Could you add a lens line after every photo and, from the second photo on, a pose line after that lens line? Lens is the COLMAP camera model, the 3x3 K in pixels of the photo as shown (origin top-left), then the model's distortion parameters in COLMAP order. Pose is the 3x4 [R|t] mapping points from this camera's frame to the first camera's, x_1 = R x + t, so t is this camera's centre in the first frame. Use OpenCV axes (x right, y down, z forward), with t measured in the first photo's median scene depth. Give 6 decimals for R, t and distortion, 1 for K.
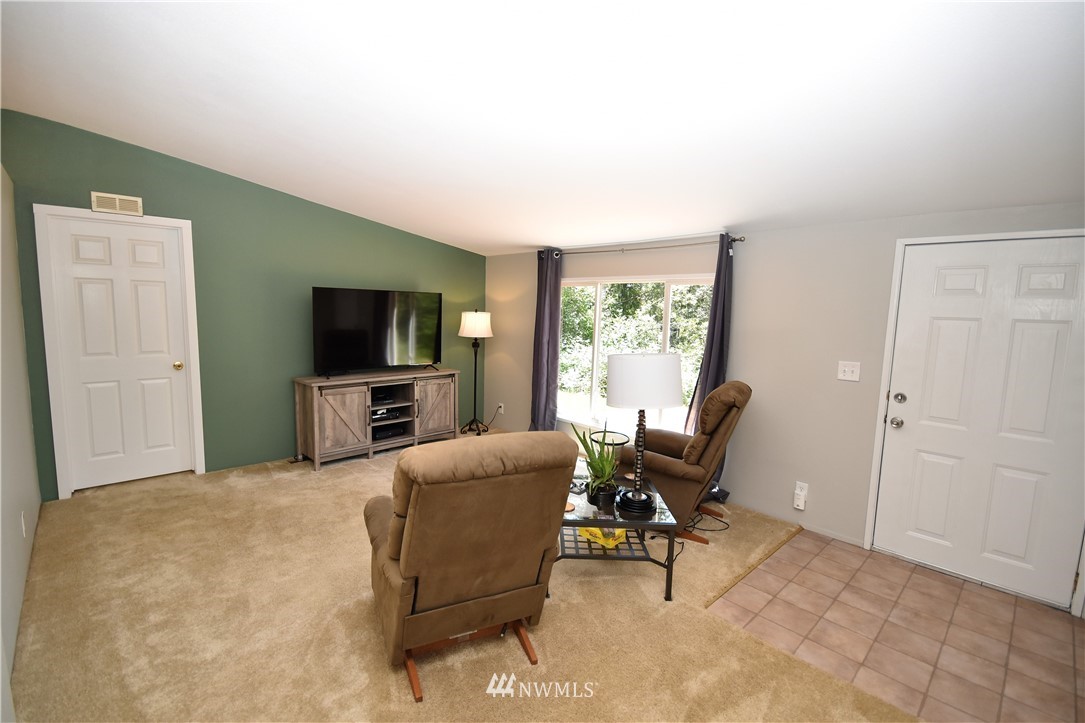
lens RADIAL K [[478.7, 0, 540.8], [0, 478.7, 363.2], [0, 0, 1]] dist [0.004353, -0.009053]
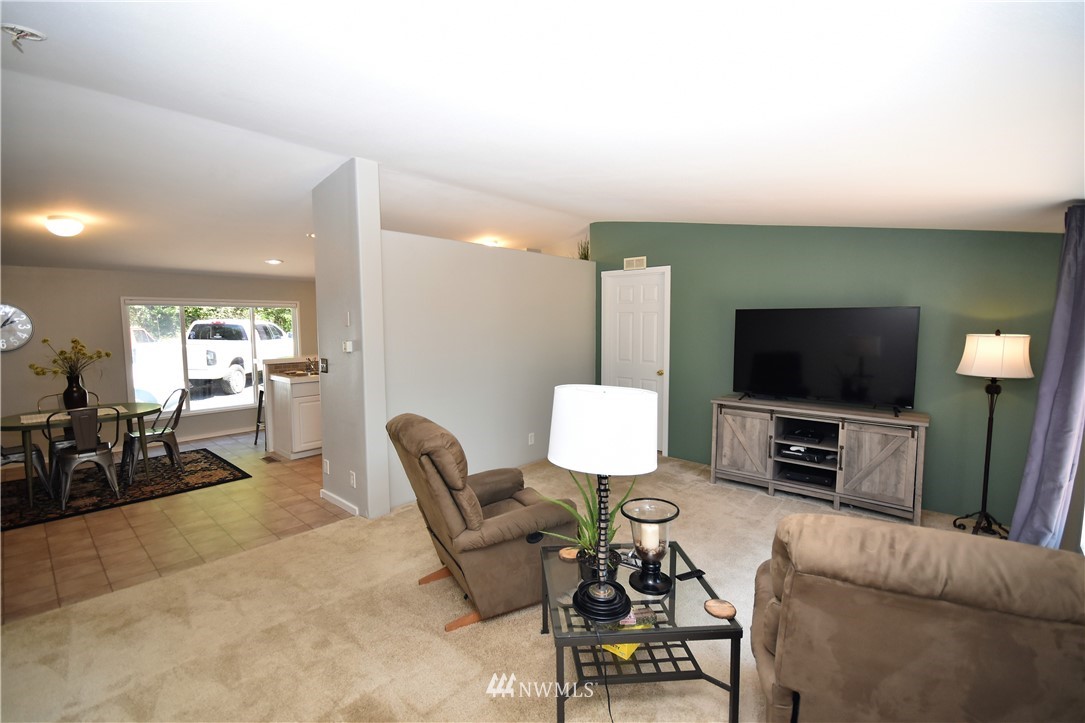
lens RADIAL K [[478.7, 0, 542.3], [0, 478.7, 360.6], [0, 0, 1]] dist [0.004353, -0.009053]
pose [[0.075883, 0.056230, -0.995530, 0.509979], [-0.109975, 0.992789, 0.047692, -0.049869], [0.991033, 0.105865, 0.081520, 0.482003]]
